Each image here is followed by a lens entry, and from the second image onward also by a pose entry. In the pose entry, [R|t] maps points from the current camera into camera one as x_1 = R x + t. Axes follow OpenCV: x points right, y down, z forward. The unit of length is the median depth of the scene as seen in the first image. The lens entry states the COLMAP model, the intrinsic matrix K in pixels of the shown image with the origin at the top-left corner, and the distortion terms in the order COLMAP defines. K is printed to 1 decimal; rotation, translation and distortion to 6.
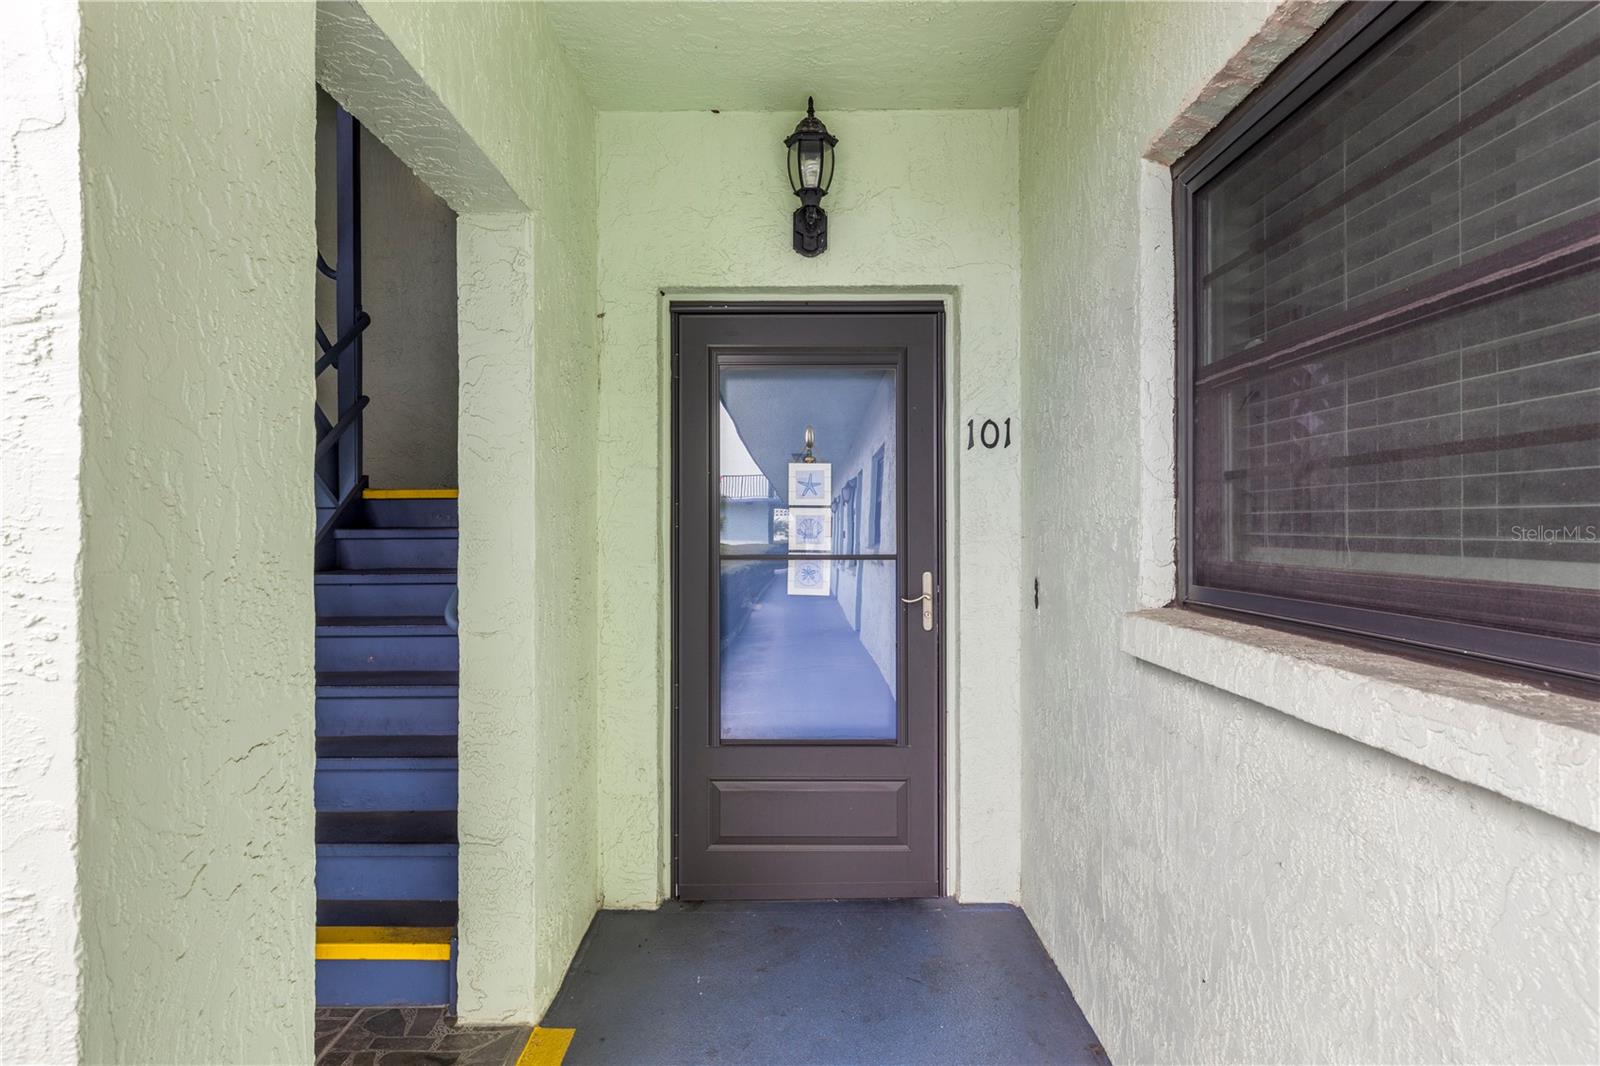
lens RADIAL K [[875.5, 0, 797.9], [0, 875.5, 531.4], [0, 0, 1]] dist [-0.000715, -0.000207]
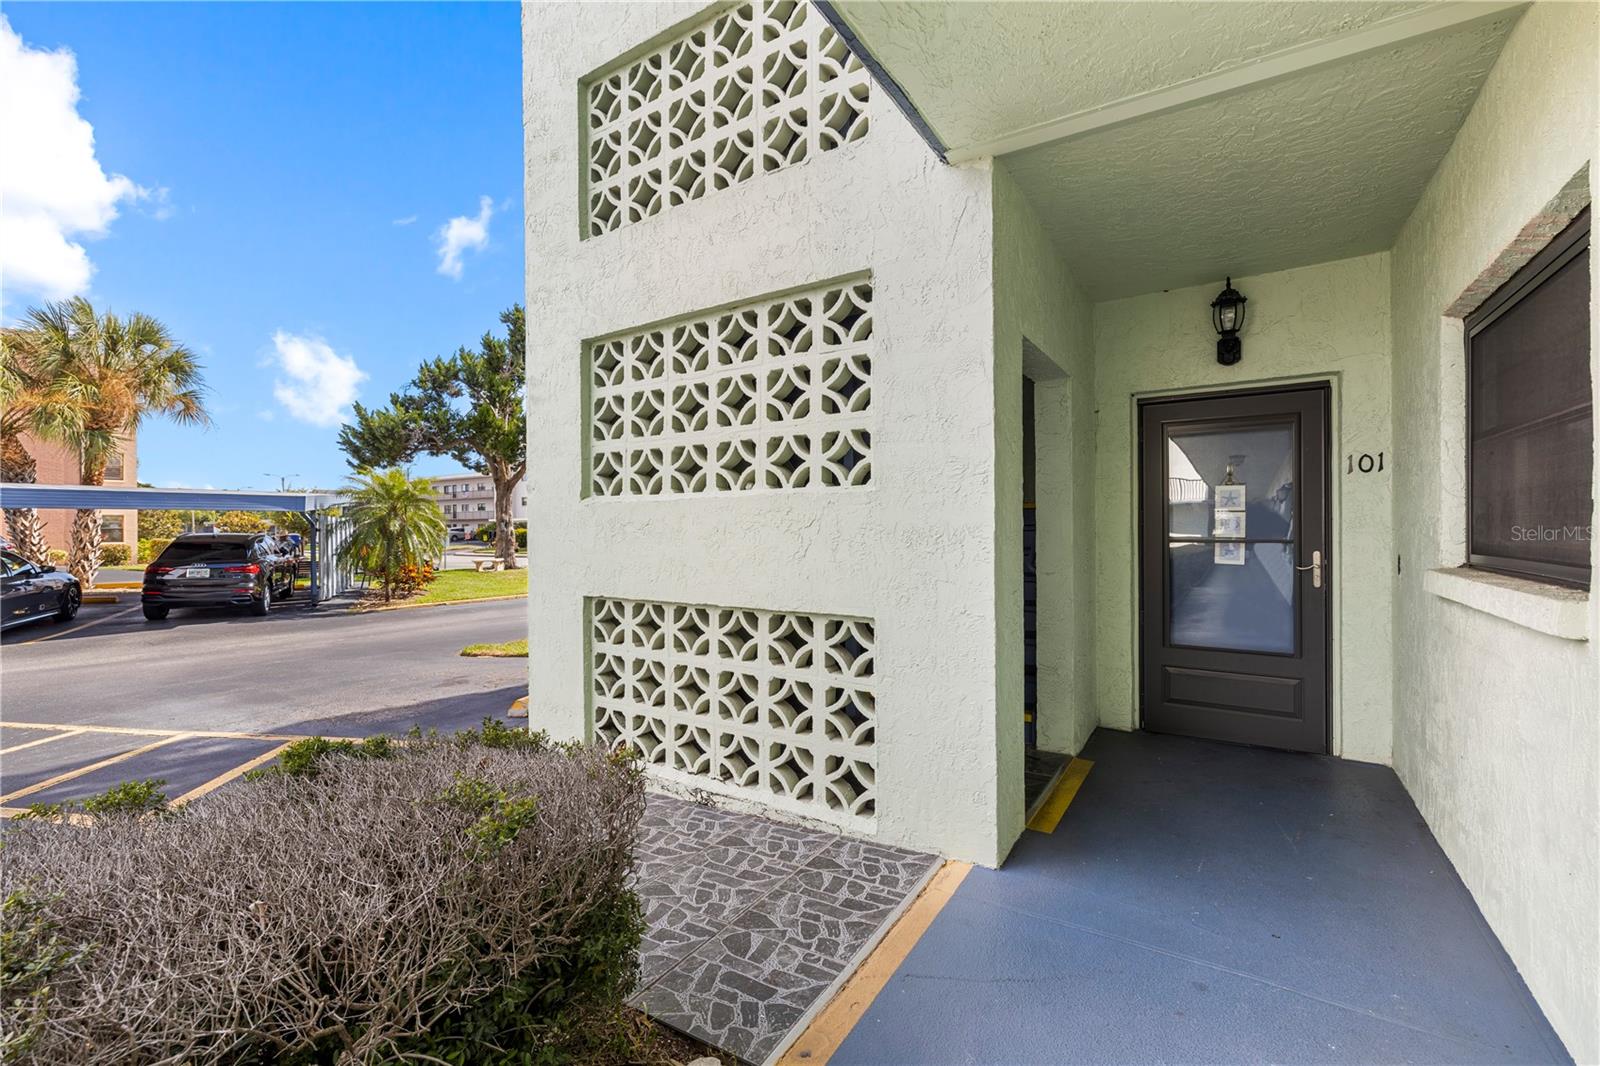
lens RADIAL K [[674.6, 0, 796.6], [0, 674.6, 525.5], [0, 0, 1]] dist [0.001687, -0.000241]
pose [[0.835898, -0.003964, -0.548871, 0.030994], [0.002033, 0.999989, -0.004126, 0.002758], [0.548881, 0.002333, 0.835897, -0.572834]]
